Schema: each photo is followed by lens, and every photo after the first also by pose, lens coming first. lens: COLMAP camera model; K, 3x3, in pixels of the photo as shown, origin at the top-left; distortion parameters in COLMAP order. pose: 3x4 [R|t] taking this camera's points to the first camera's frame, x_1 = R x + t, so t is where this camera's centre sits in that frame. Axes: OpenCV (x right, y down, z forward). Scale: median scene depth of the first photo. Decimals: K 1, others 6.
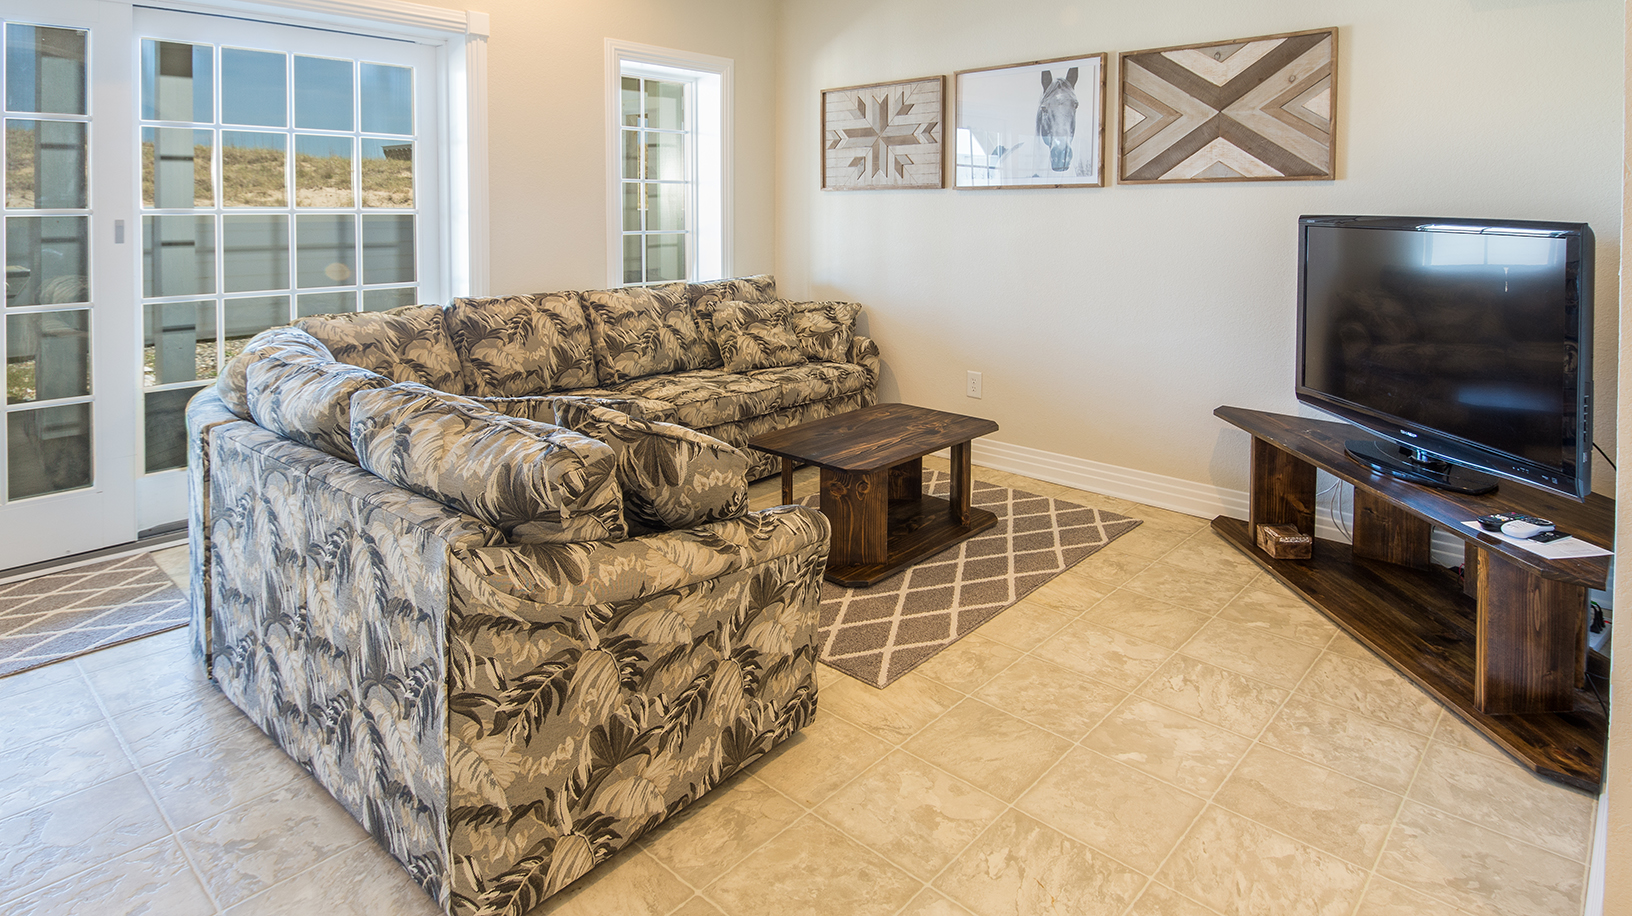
lens RADIAL K [[882.7, 0, 821.8], [0, 882.7, 456.9], [0, 0, 1]] dist [0.034402, -0.036499]
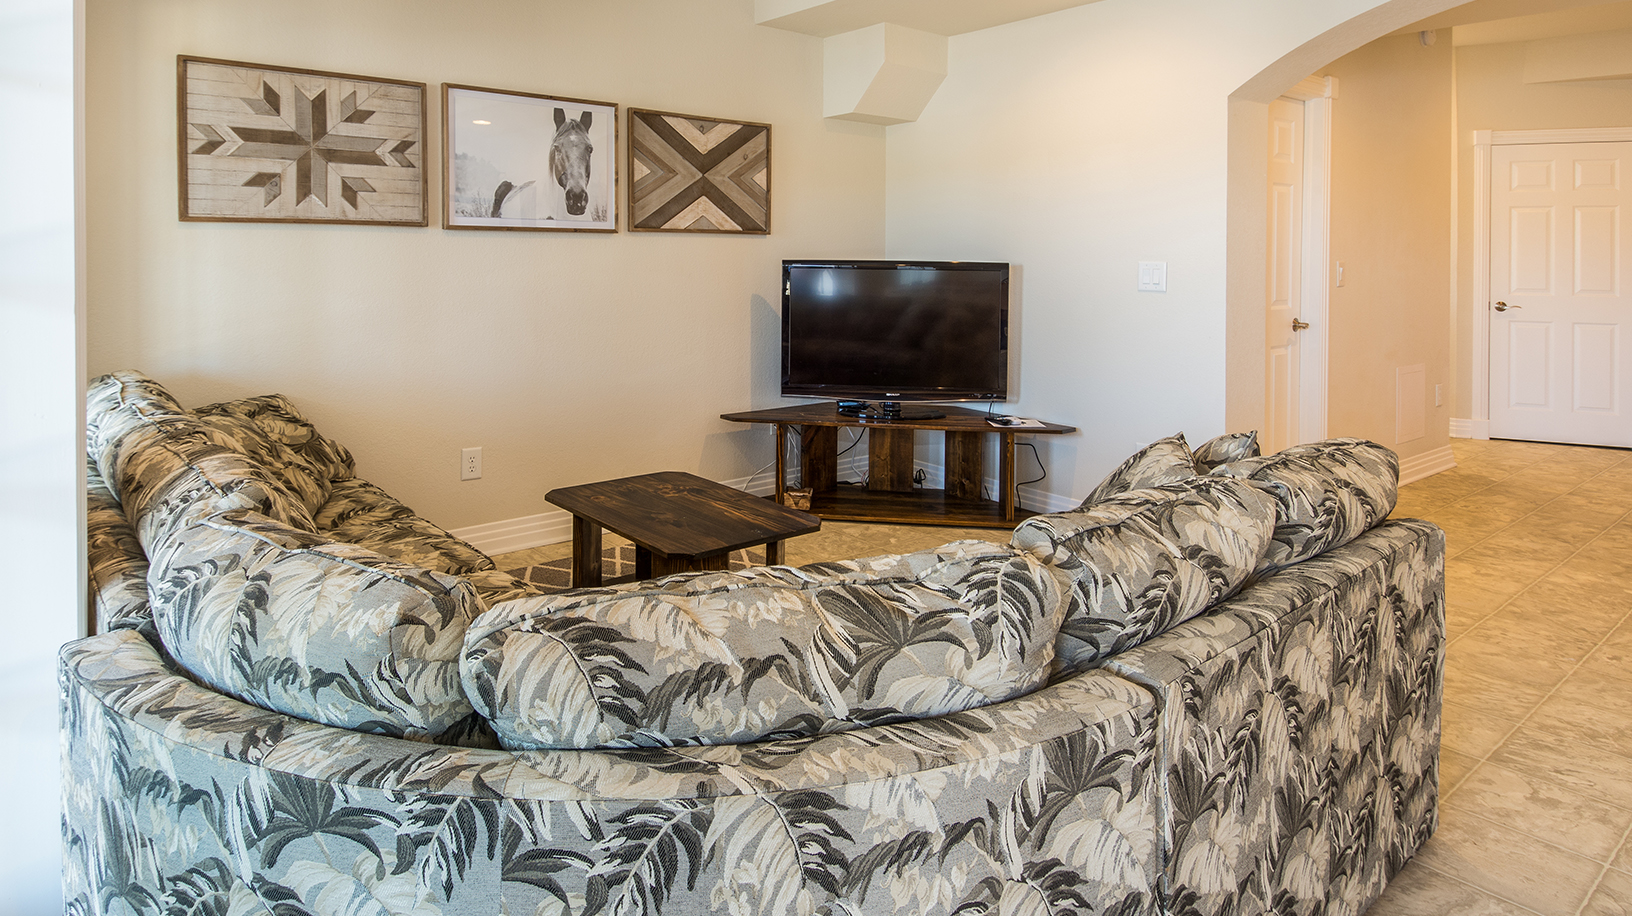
lens RADIAL K [[882.7, 0, 821.8], [0, 882.7, 456.9], [0, 0, 1]] dist [0.034402, -0.036499]
pose [[0.139669, -0.221650, 0.965072, -0.698831], [0.260748, 0.948459, 0.180098, -0.182381], [-0.955250, 0.226486, 0.190265, 0.641247]]
